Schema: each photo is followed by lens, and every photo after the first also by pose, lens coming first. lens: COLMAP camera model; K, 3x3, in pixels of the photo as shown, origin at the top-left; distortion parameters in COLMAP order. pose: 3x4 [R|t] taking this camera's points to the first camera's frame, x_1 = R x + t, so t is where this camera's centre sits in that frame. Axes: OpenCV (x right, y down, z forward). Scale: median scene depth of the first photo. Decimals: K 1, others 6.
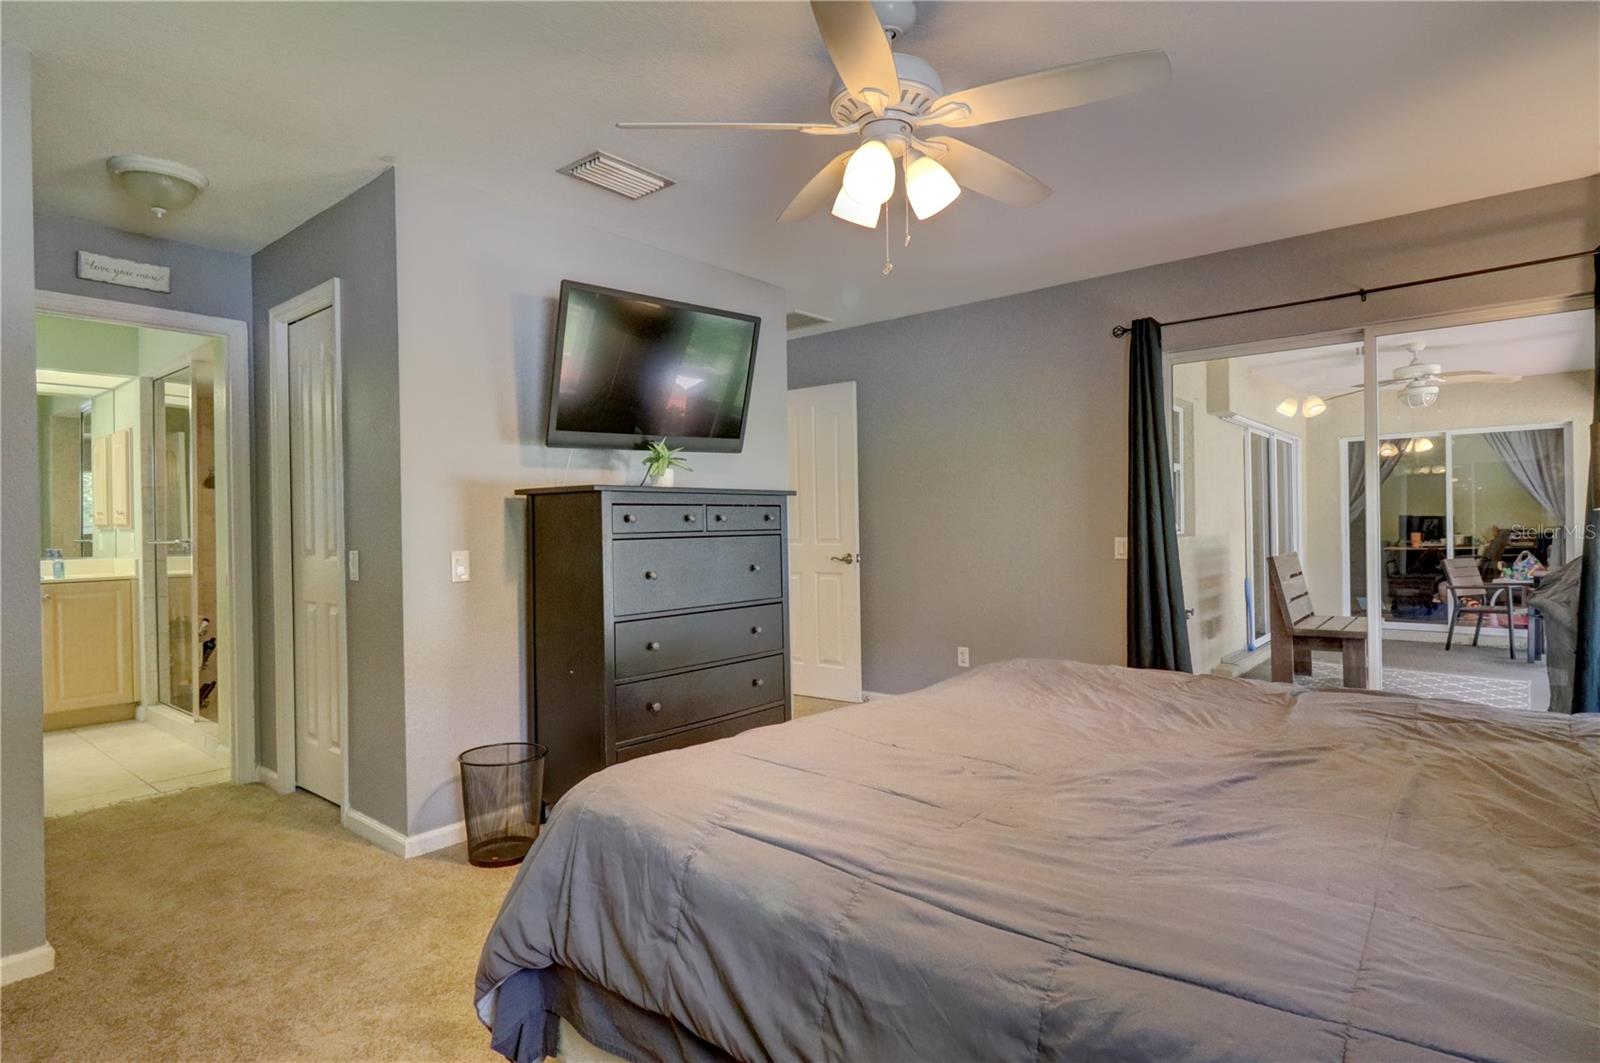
lens RADIAL K [[857.6, 0, 808.6], [0, 857.6, 519.1], [0, 0, 1]] dist [-0.011839, -0.001660]
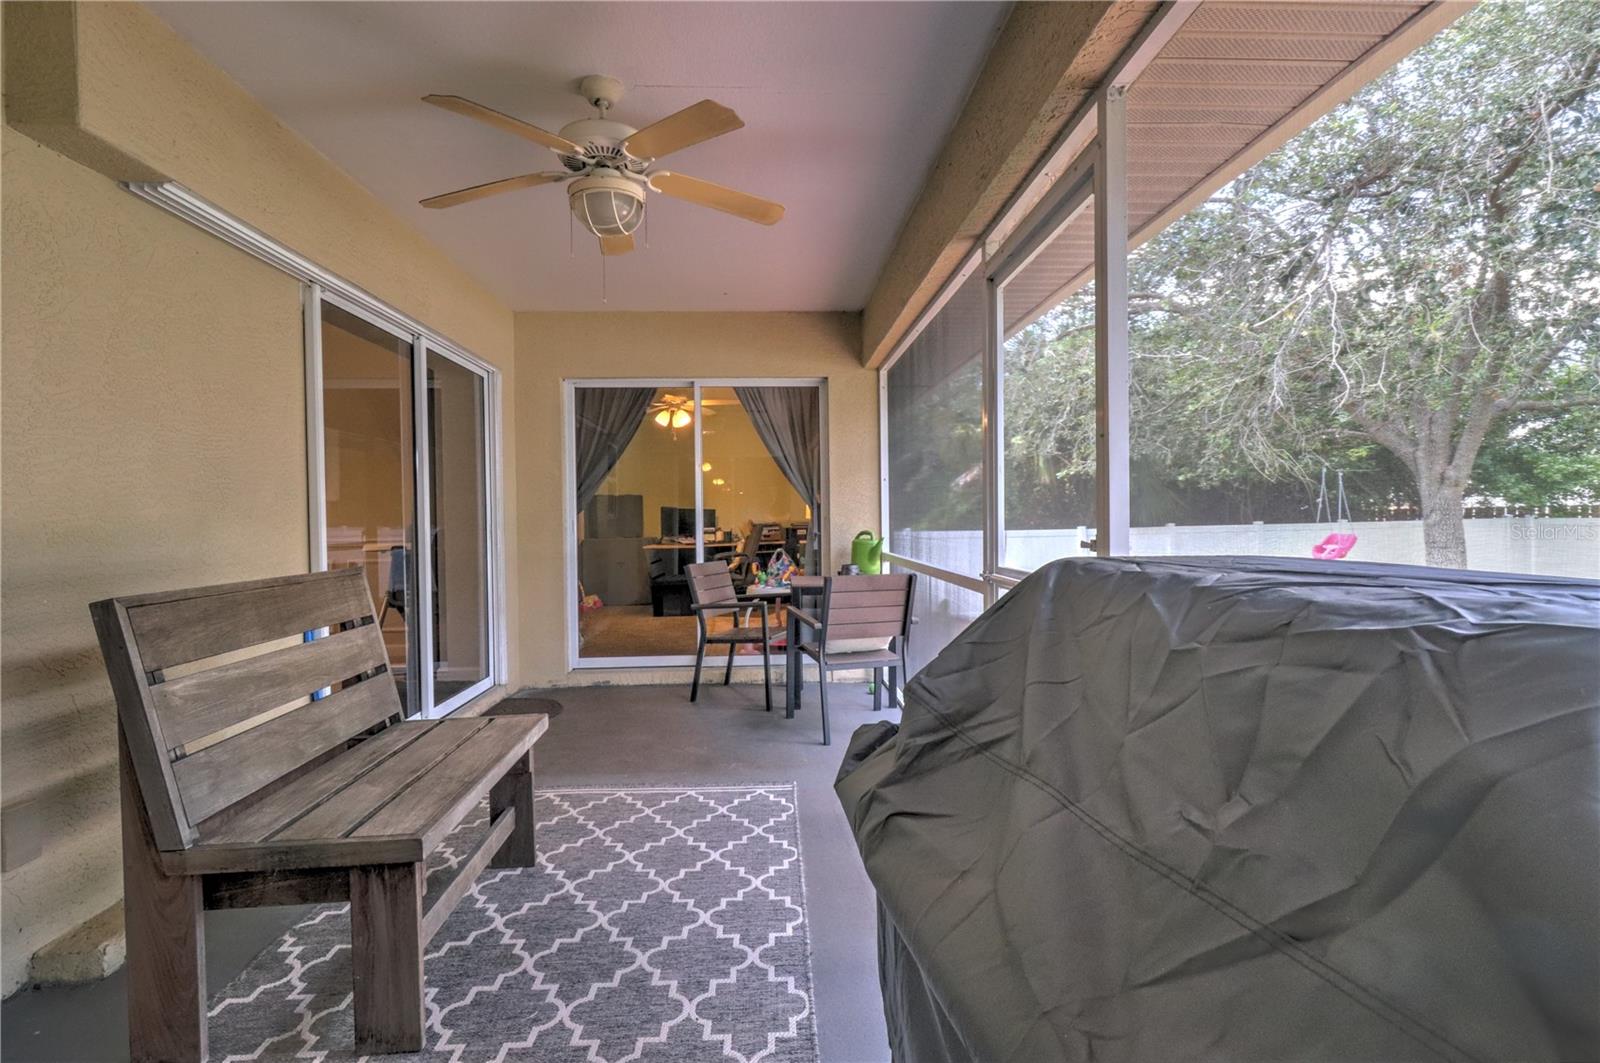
lens RADIAL K [[736.1, 0, 800.2], [0, 736.1, 527.8], [0, 0, 1]] dist [0.004562, -0.001301]
pose [[0.739440, -0.013663, 0.673083, 0.401072], [0.007029, 0.999896, 0.012575, 0.008980], [-0.673185, -0.004567, 0.739460, 0.485736]]
